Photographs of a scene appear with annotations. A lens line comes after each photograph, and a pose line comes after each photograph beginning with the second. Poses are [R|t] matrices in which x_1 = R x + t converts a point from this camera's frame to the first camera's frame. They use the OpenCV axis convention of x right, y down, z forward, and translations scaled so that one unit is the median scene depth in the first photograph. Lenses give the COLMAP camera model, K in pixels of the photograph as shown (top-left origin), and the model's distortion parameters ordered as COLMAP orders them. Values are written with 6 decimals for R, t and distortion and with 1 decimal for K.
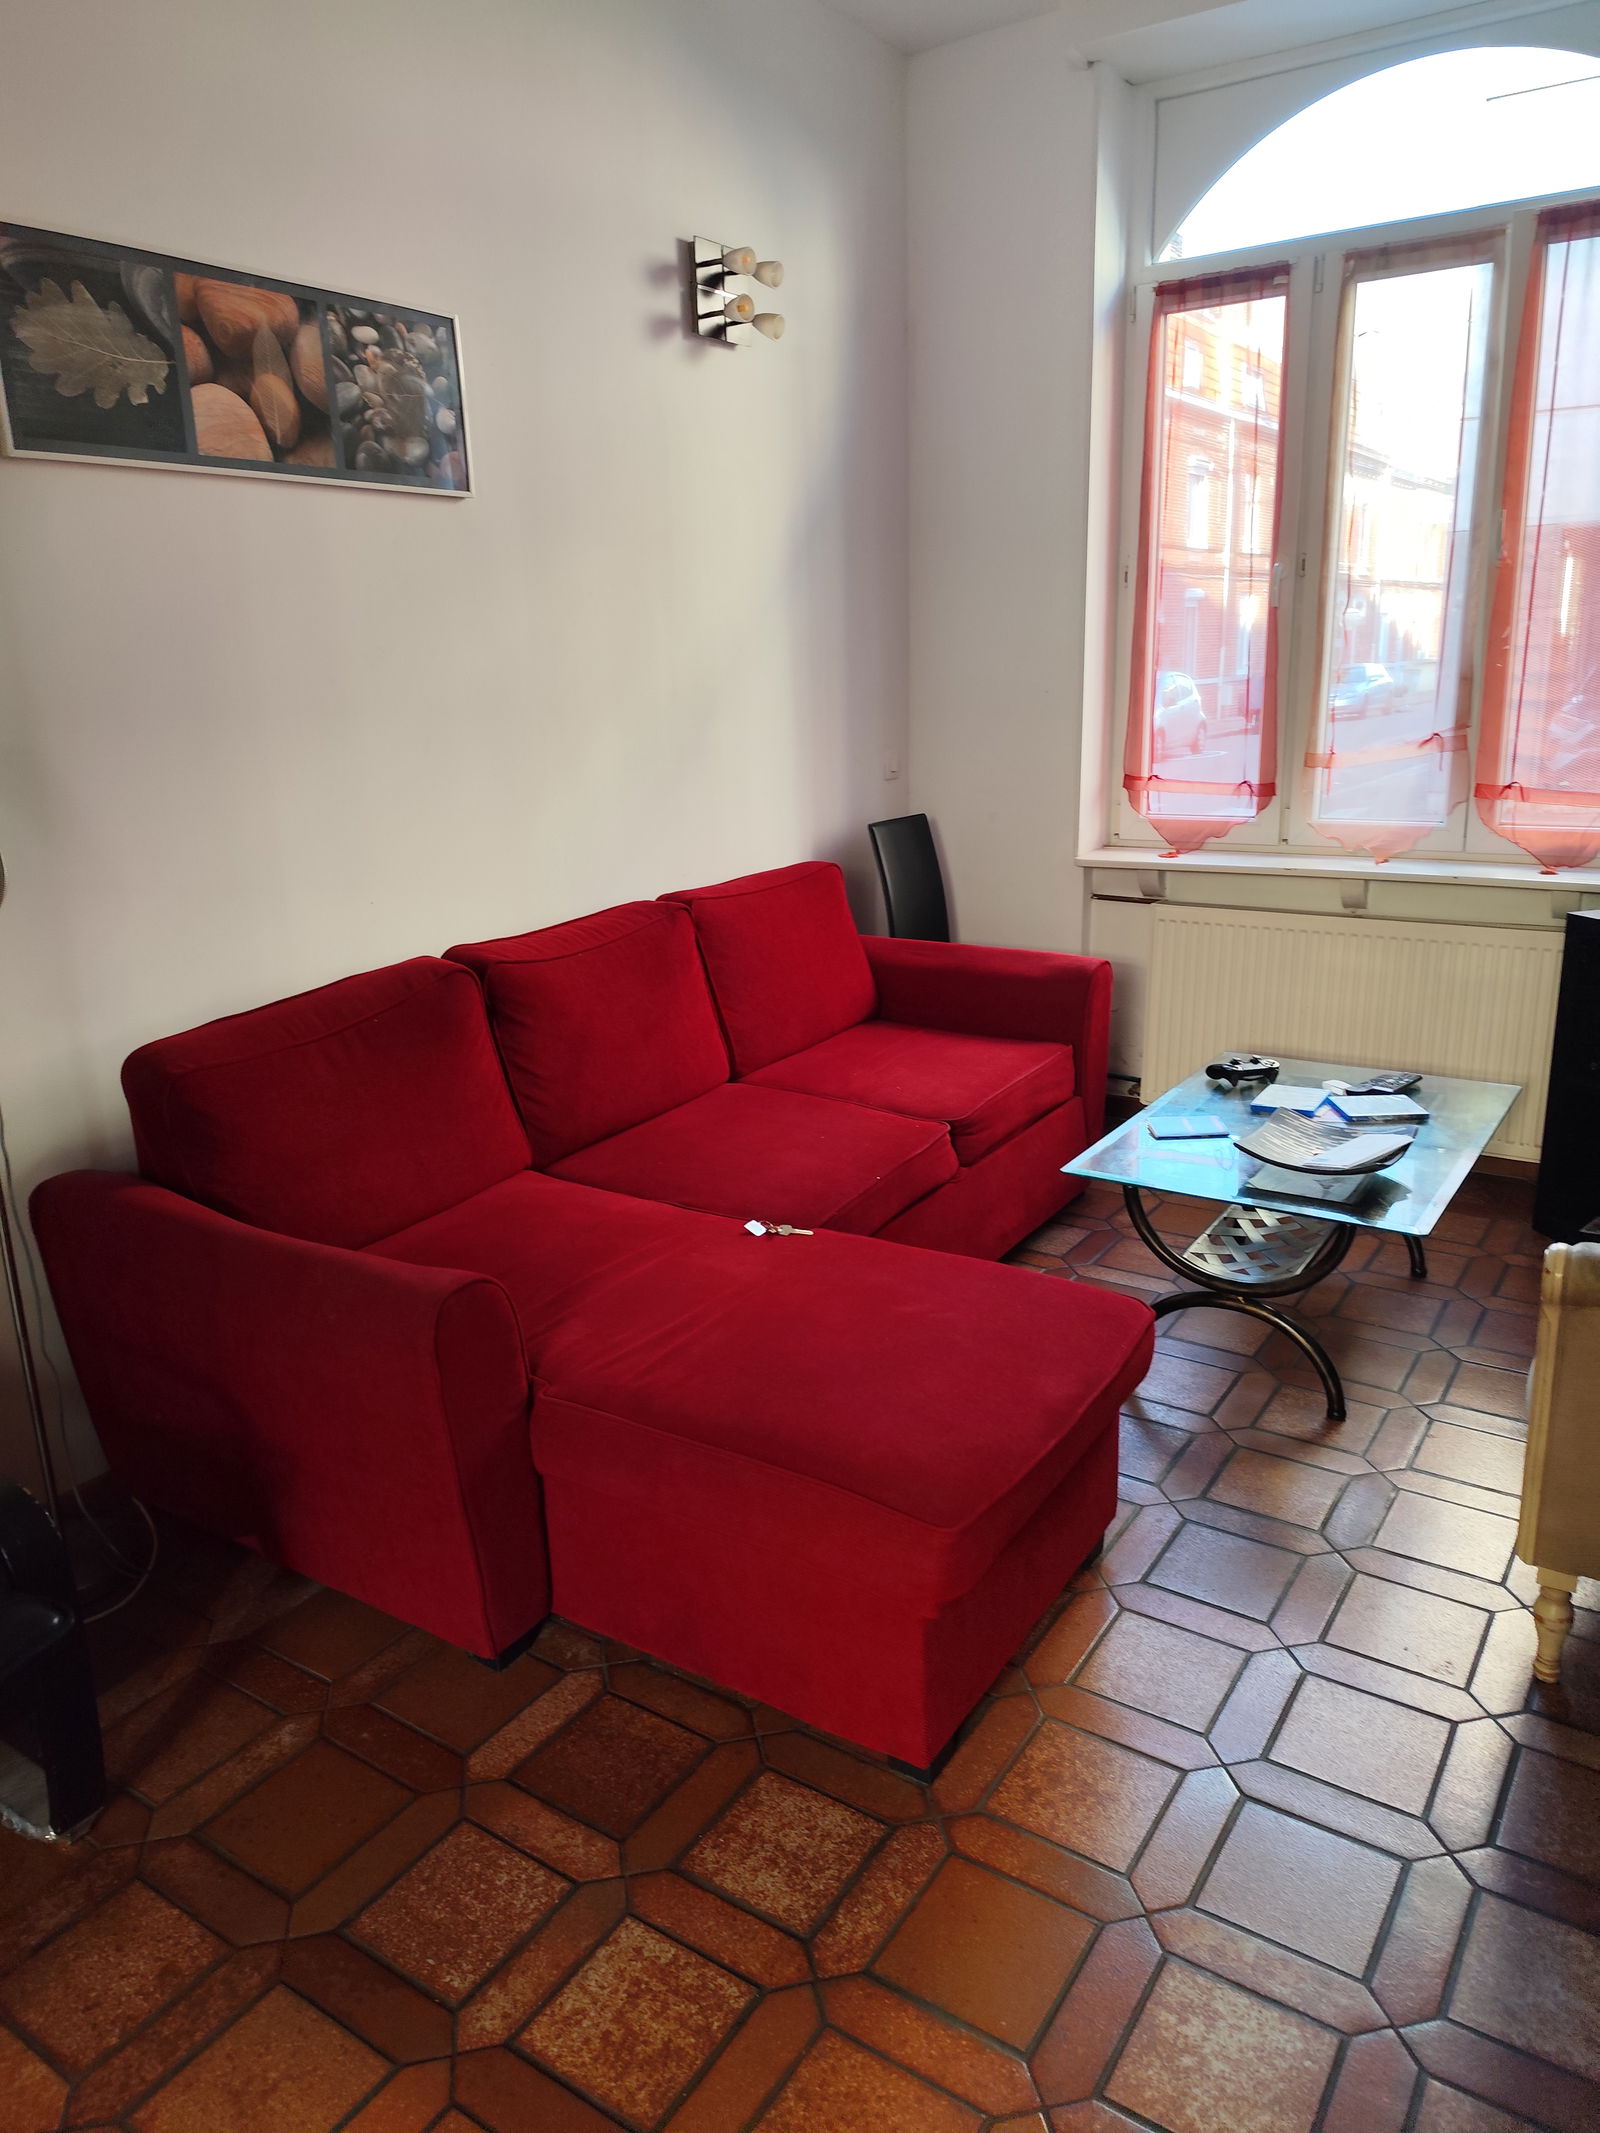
lens RADIAL K [[1448.6, 0, 814.8], [0, 1448.6, 1064.9], [0, 0, 1]] dist [0.051899, -0.060693]
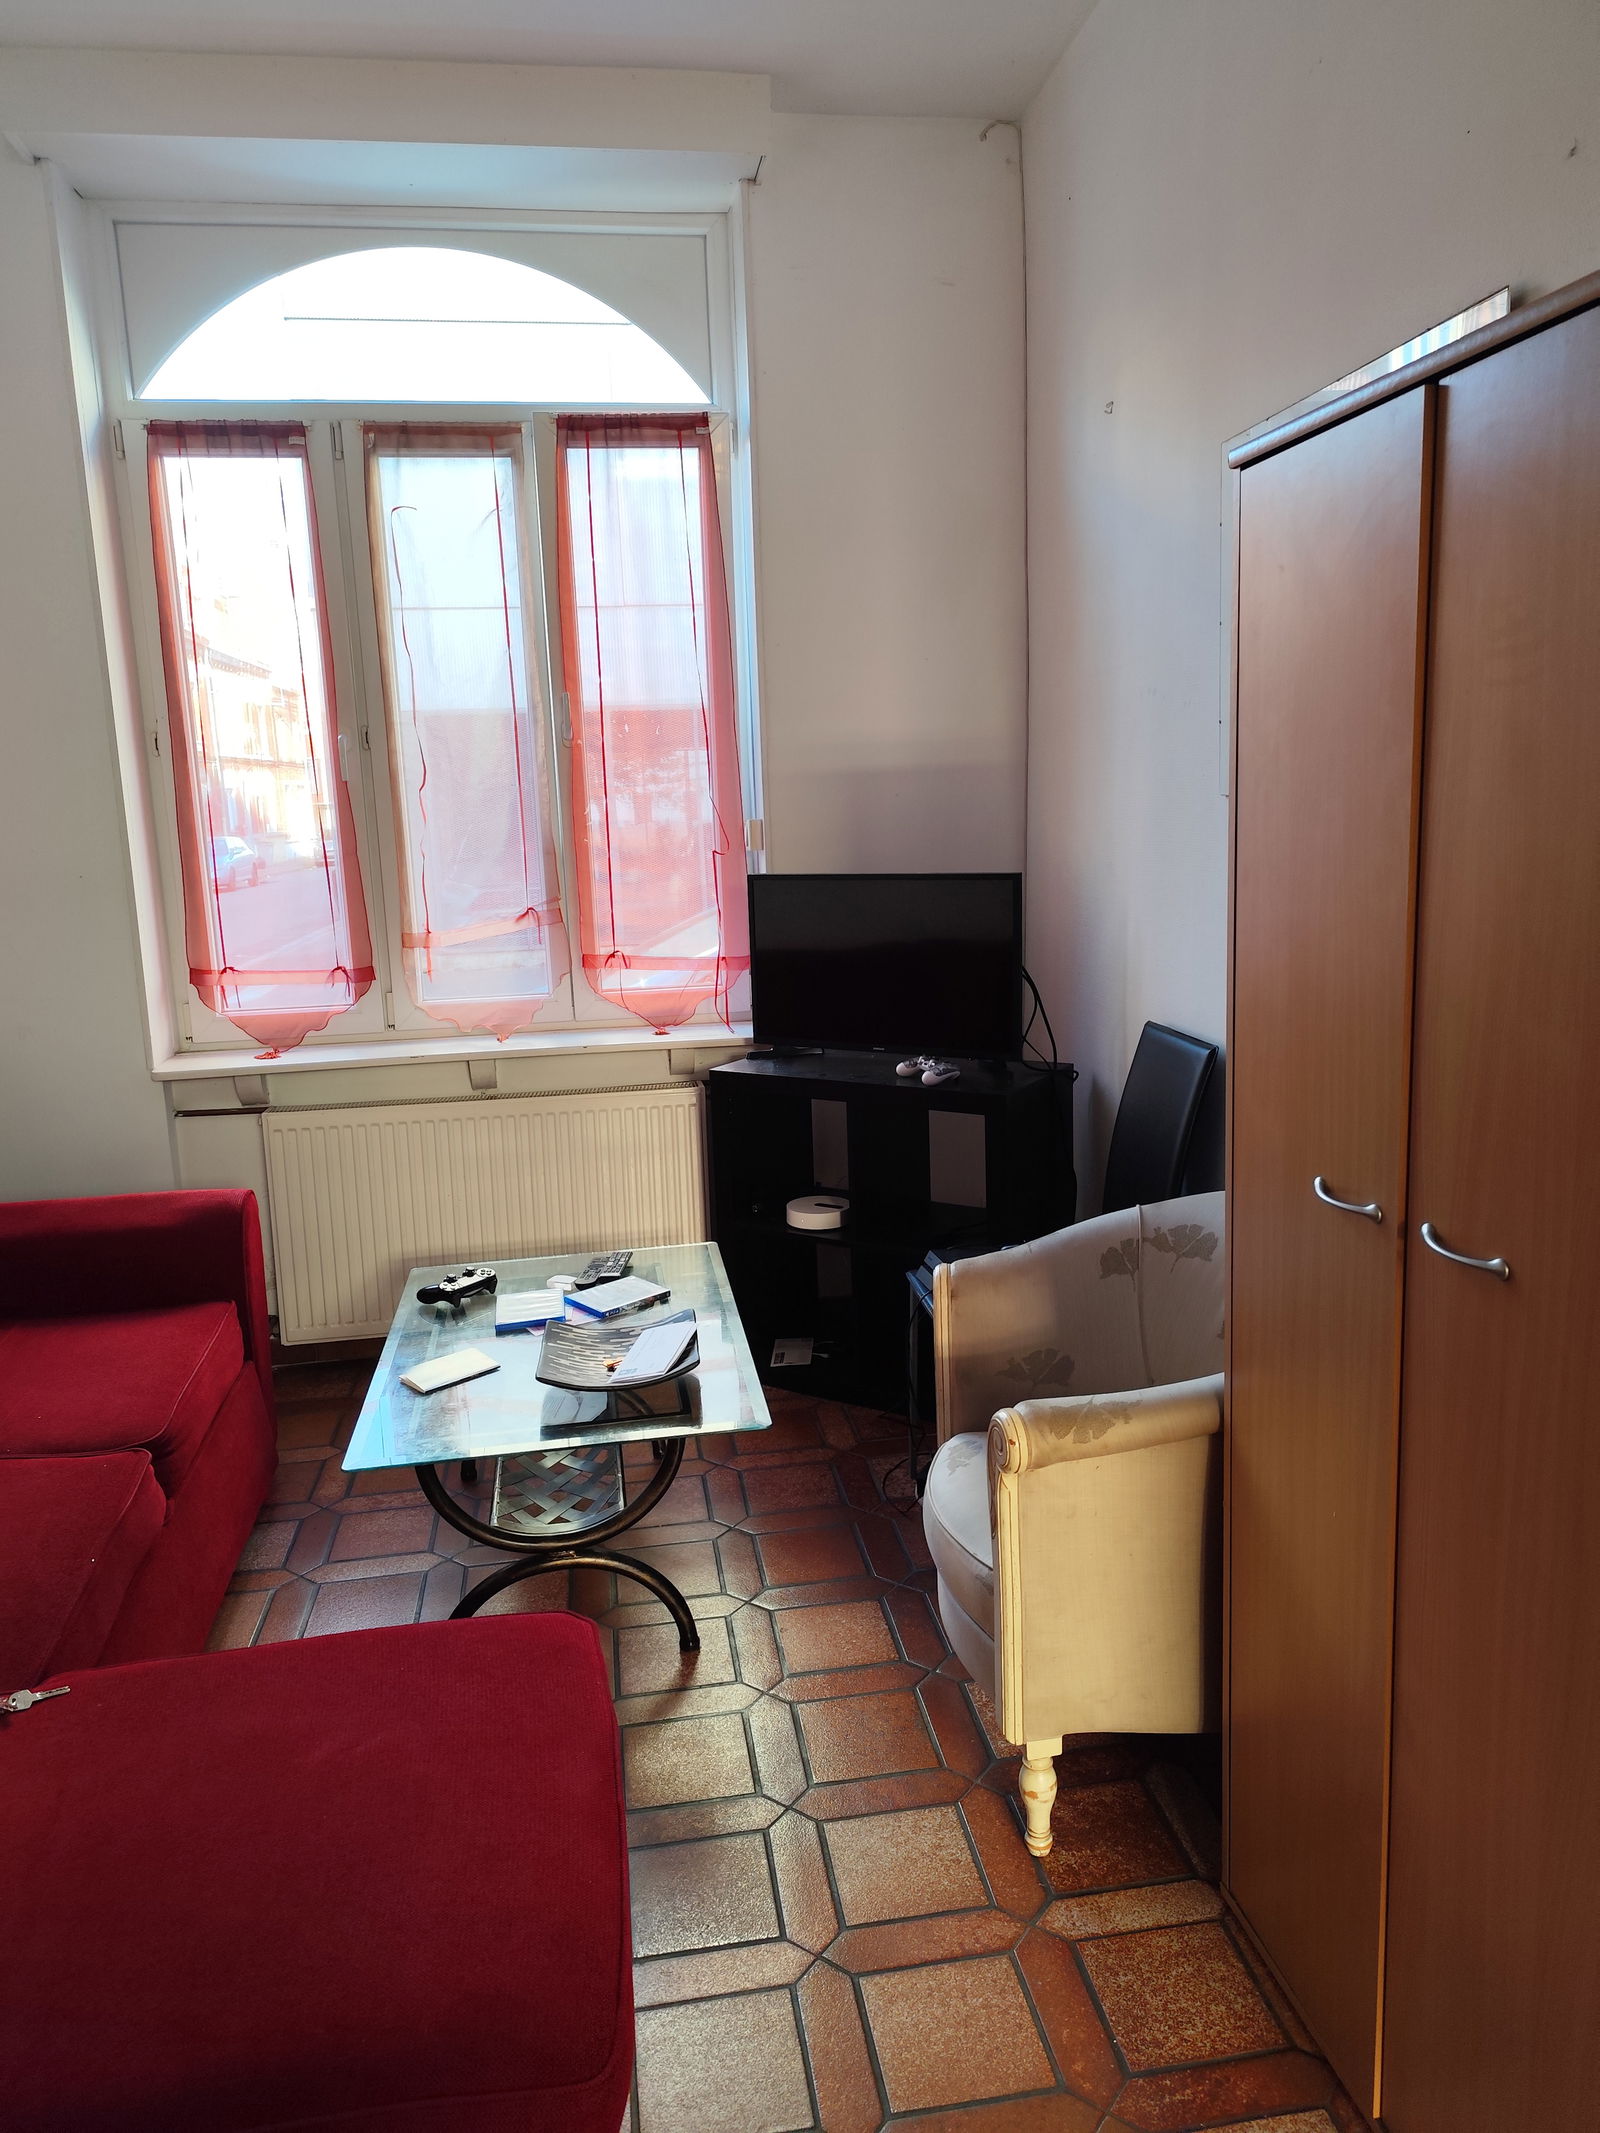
lens RADIAL K [[1448.6, 0, 814.8], [0, 1448.6, 1064.9], [0, 0, 1]] dist [0.051899, -0.060693]
pose [[0.736765, -0.119589, 0.665489, -0.104460], [0.193765, 0.980298, -0.038358, -0.045918], [-0.647790, 0.157209, 0.745422, 0.151979]]
